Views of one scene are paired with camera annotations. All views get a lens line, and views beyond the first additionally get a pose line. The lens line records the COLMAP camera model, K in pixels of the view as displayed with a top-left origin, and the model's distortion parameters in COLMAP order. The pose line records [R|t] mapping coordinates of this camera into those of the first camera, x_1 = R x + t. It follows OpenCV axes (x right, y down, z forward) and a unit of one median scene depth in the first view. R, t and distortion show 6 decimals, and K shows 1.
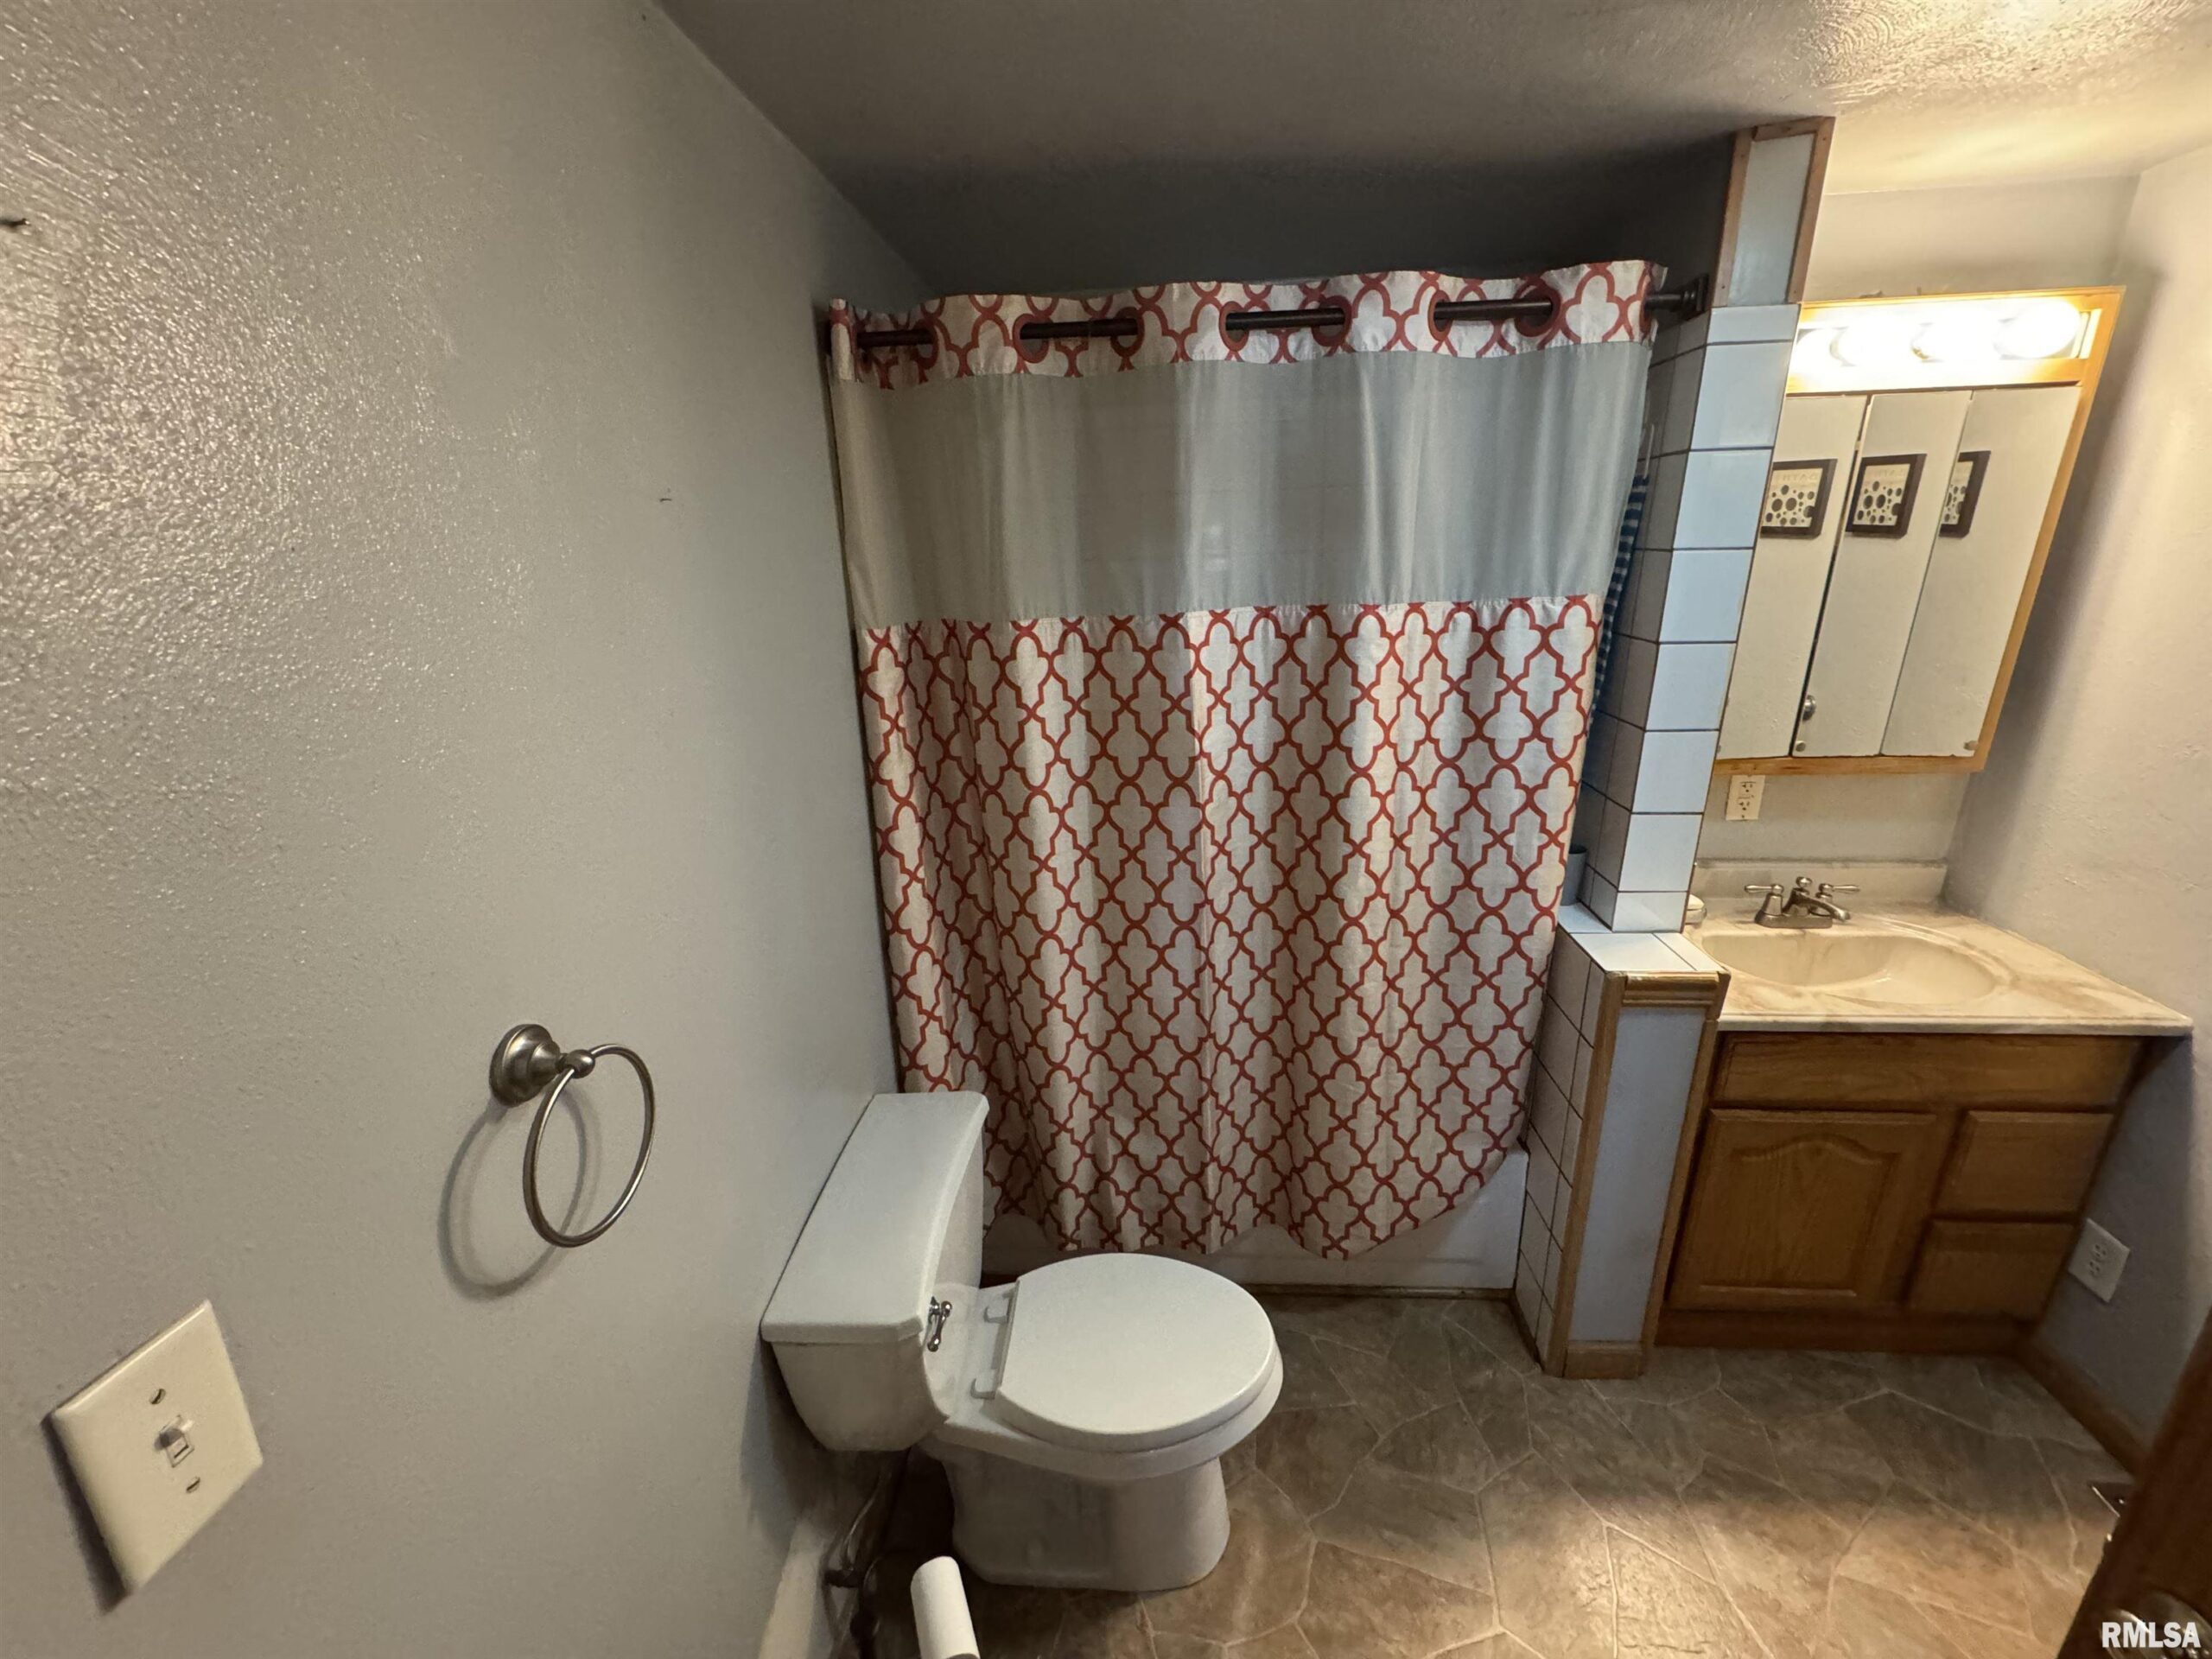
lens RADIAL K [[878.0, 0, 1100.7], [0, 878.0, 827.7], [0, 0, 1]] dist [-0.001928, 0.000011]
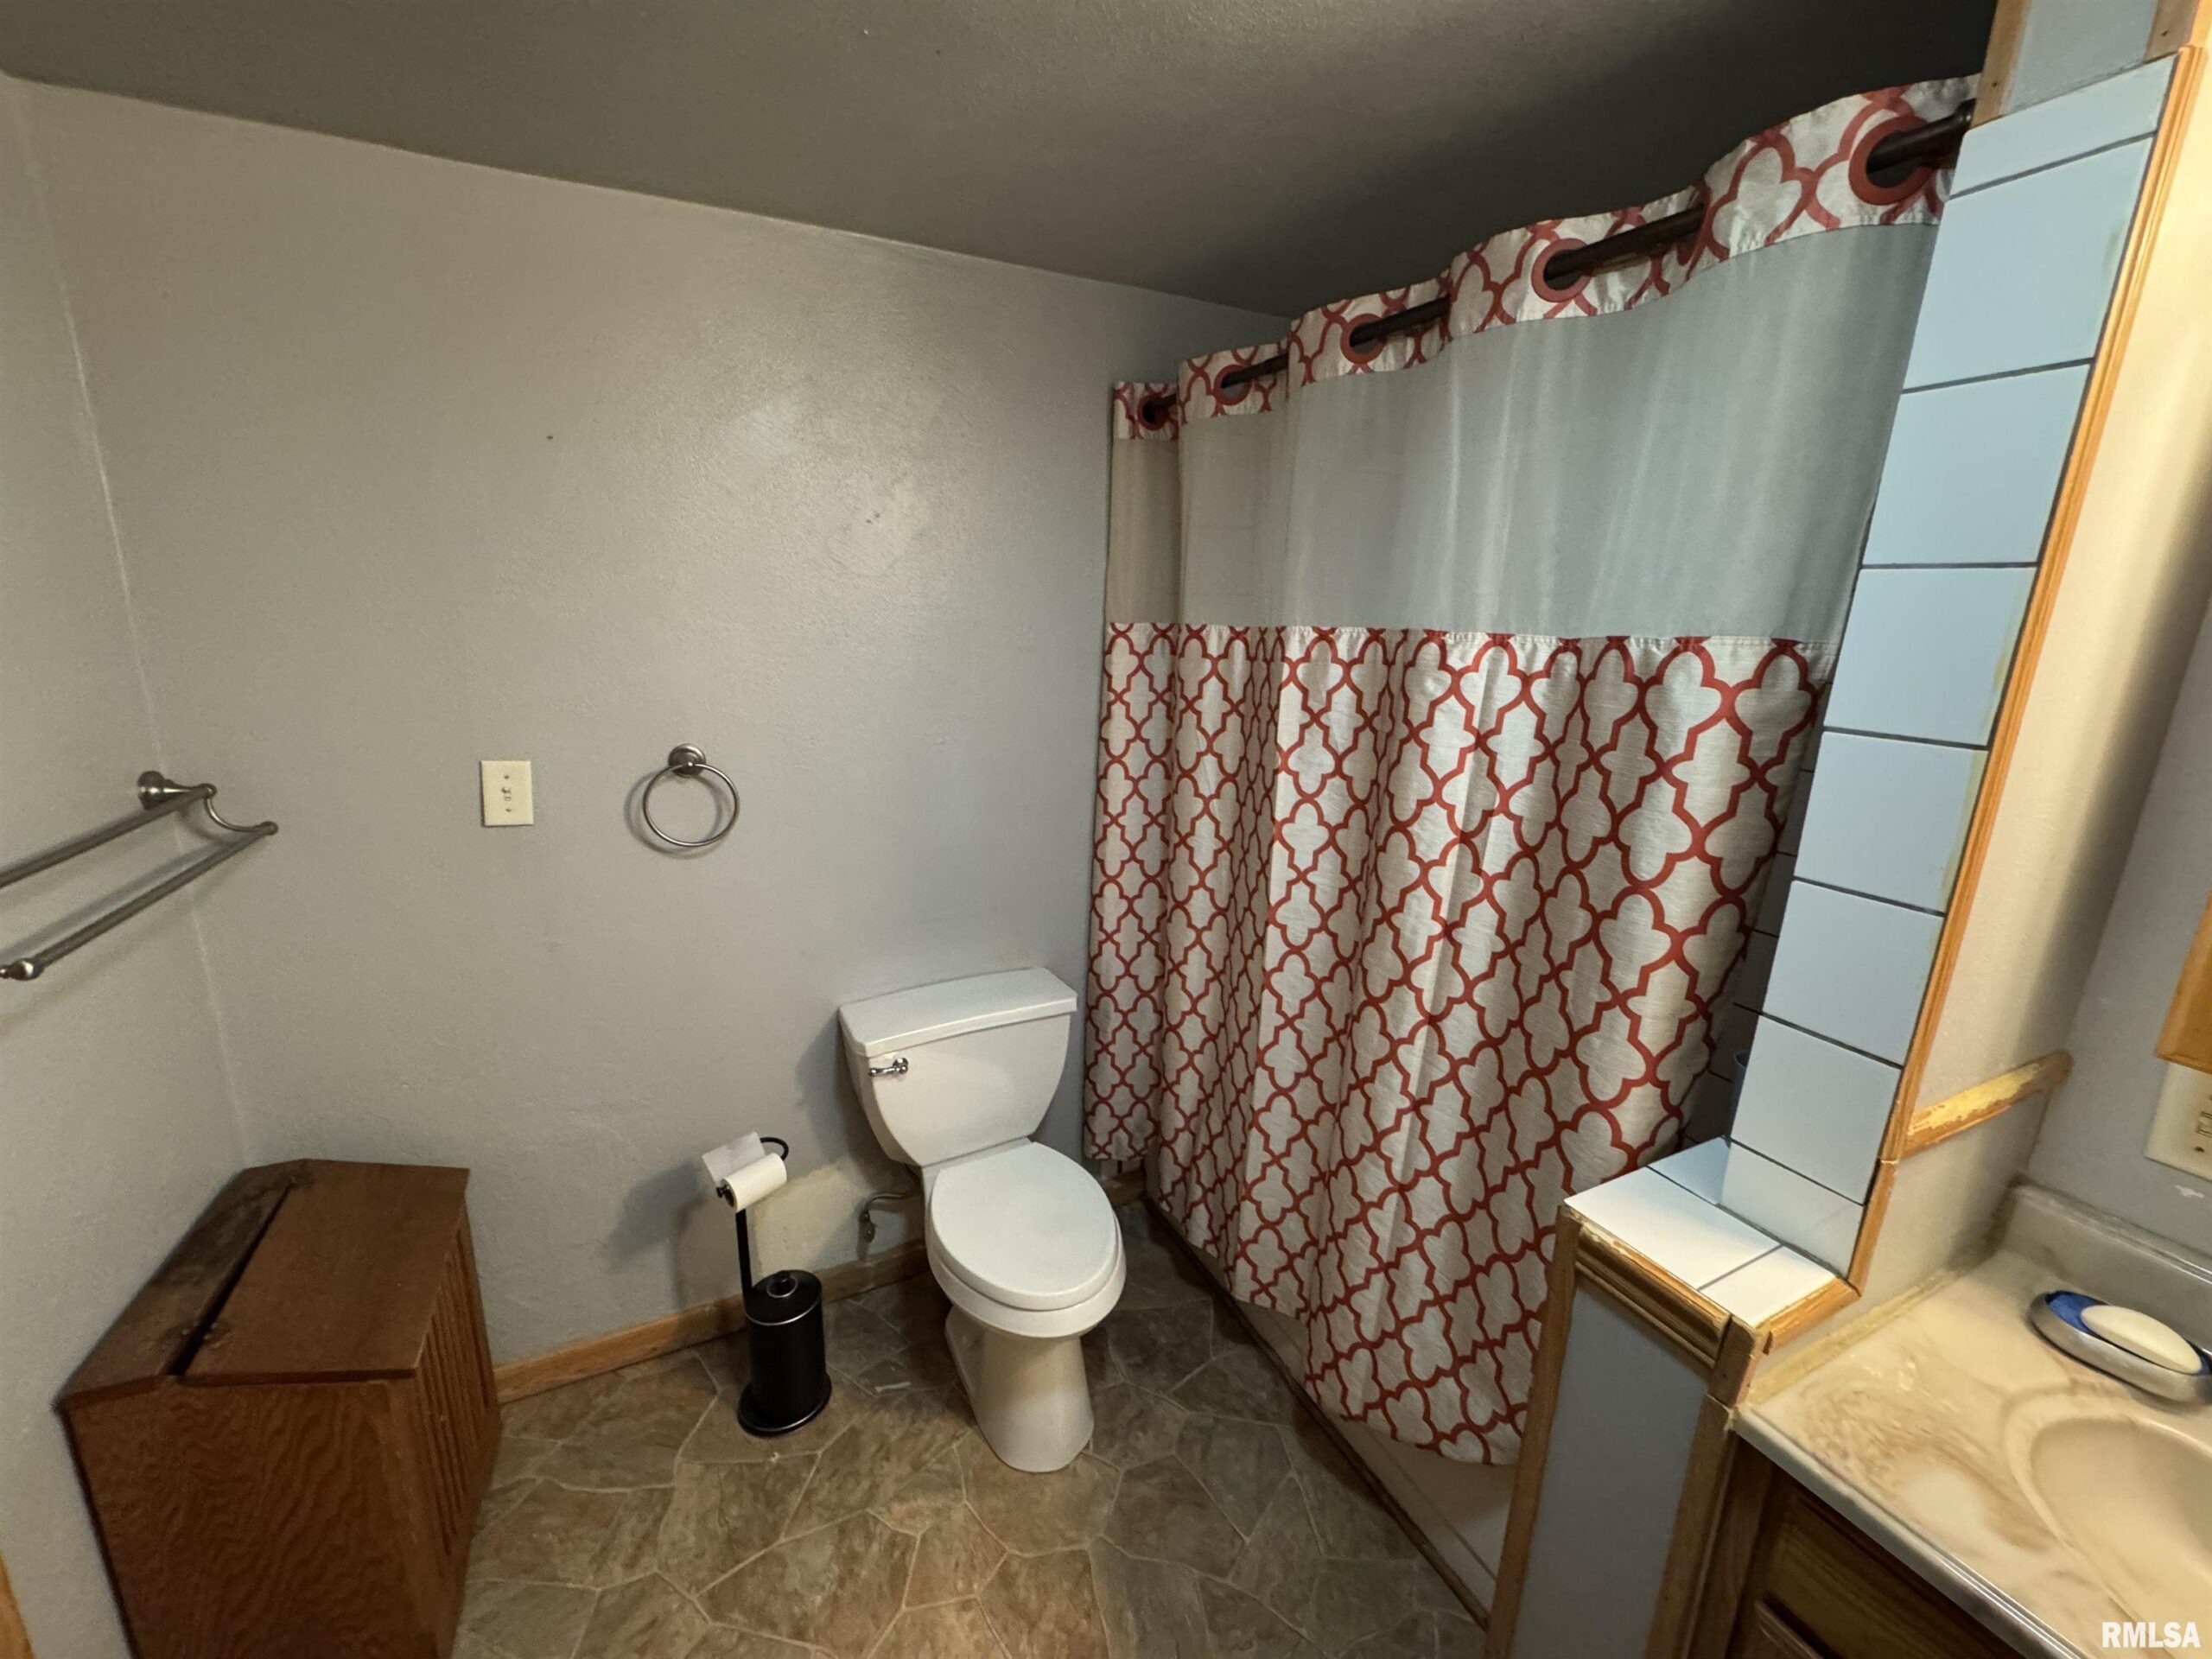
lens RADIAL K [[878.0, 0, 1098.6], [0, 878.0, 823.6], [0, 0, 1]] dist [-0.001928, 0.000011]
pose [[0.504091, 0.248672, -0.827076, 0.935216], [-0.305148, 0.947166, 0.098796, -0.066087], [0.807946, 0.202578, 0.553340, 0.326959]]
